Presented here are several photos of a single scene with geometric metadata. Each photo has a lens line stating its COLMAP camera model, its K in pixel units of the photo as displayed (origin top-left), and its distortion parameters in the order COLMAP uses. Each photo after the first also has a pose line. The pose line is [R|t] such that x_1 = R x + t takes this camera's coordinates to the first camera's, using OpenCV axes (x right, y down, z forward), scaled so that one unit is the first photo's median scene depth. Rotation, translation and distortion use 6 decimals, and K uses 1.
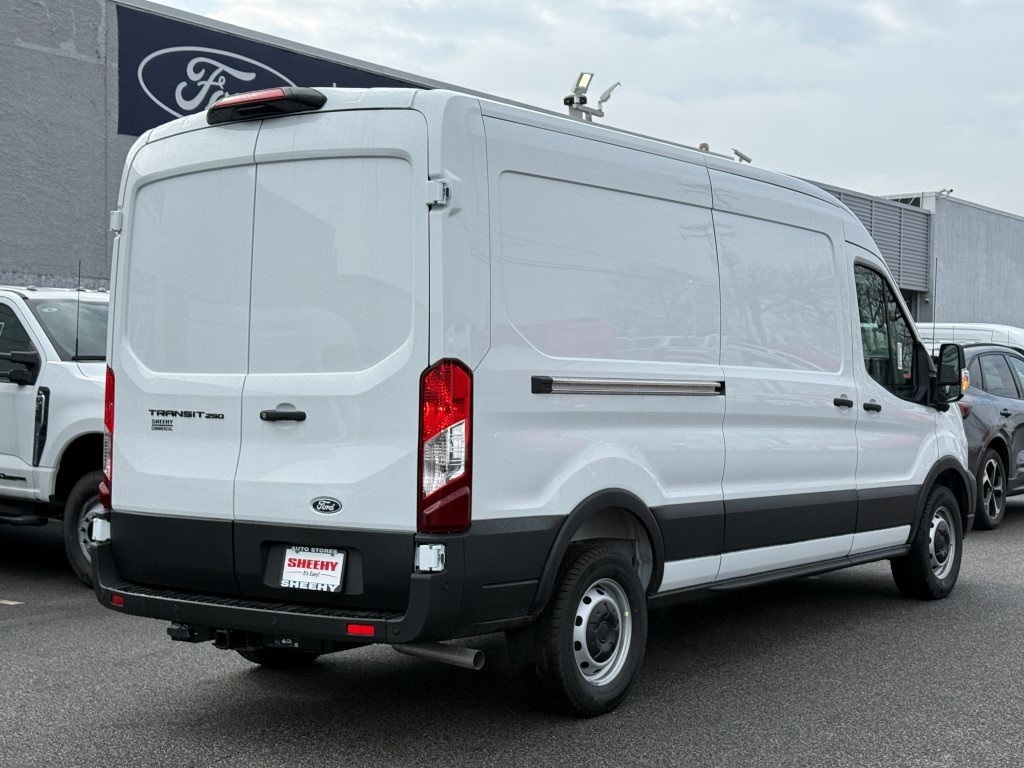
lens RADIAL K [[1530.0, 0, 512.0], [0, 1530.0, 384.0], [0, 0, 1]] dist [-0.002758, 0.058569]
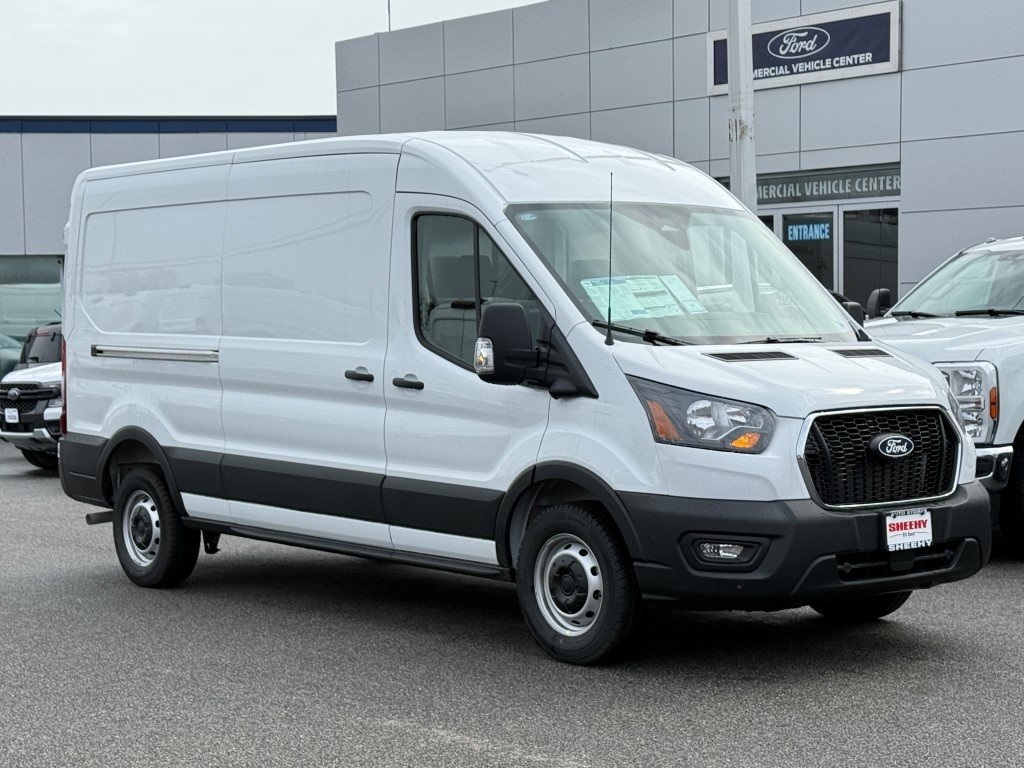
lens RADIAL K [[1889.2, 0, 512.0], [0, 1889.2, 384.0], [0, 0, 1]] dist [-0.007461, -0.102531]
pose [[-0.228888, 0.049950, -0.972170, 1.266551], [0.020334, 0.998710, 0.046526, -0.032976], [0.973240, -0.009119, -0.229609, 1.321160]]
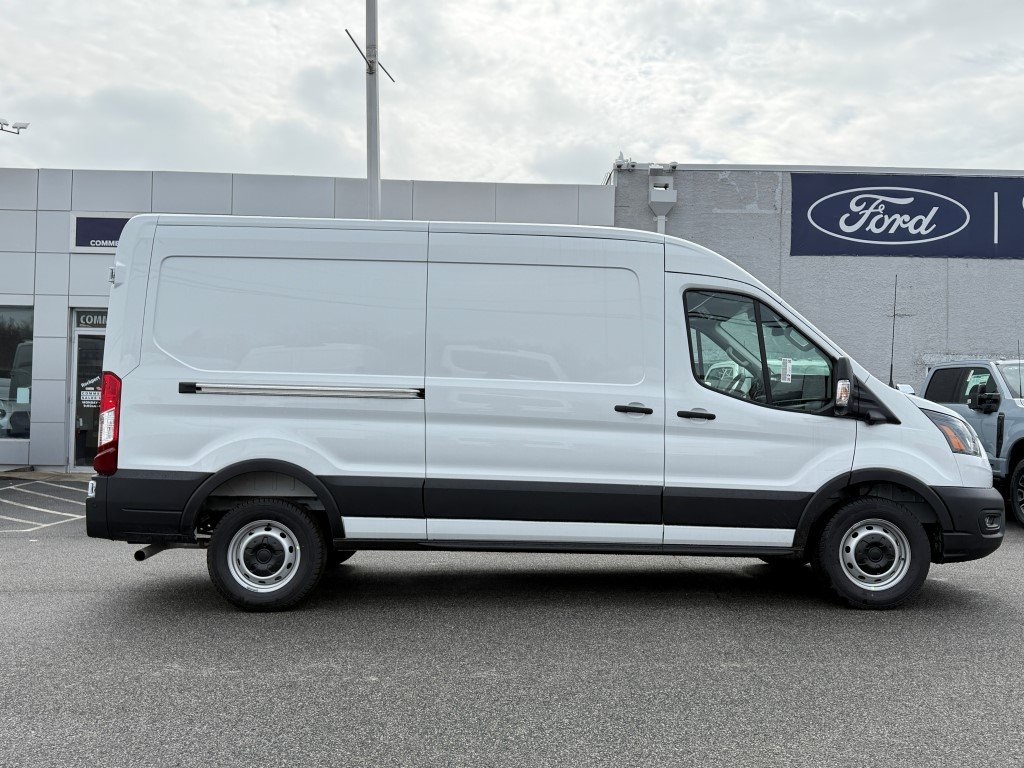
lens RADIAL K [[820.3, 0, 512.7], [0, 820.3, 402.7], [0, 0, 1]] dist [0.088874, -0.000608]
pose [[0.606431, 0.004855, -0.795121, 0.646311], [-0.013907, 0.999893, -0.004501, 0.010821], [0.795015, 0.013787, 0.606434, 0.535919]]
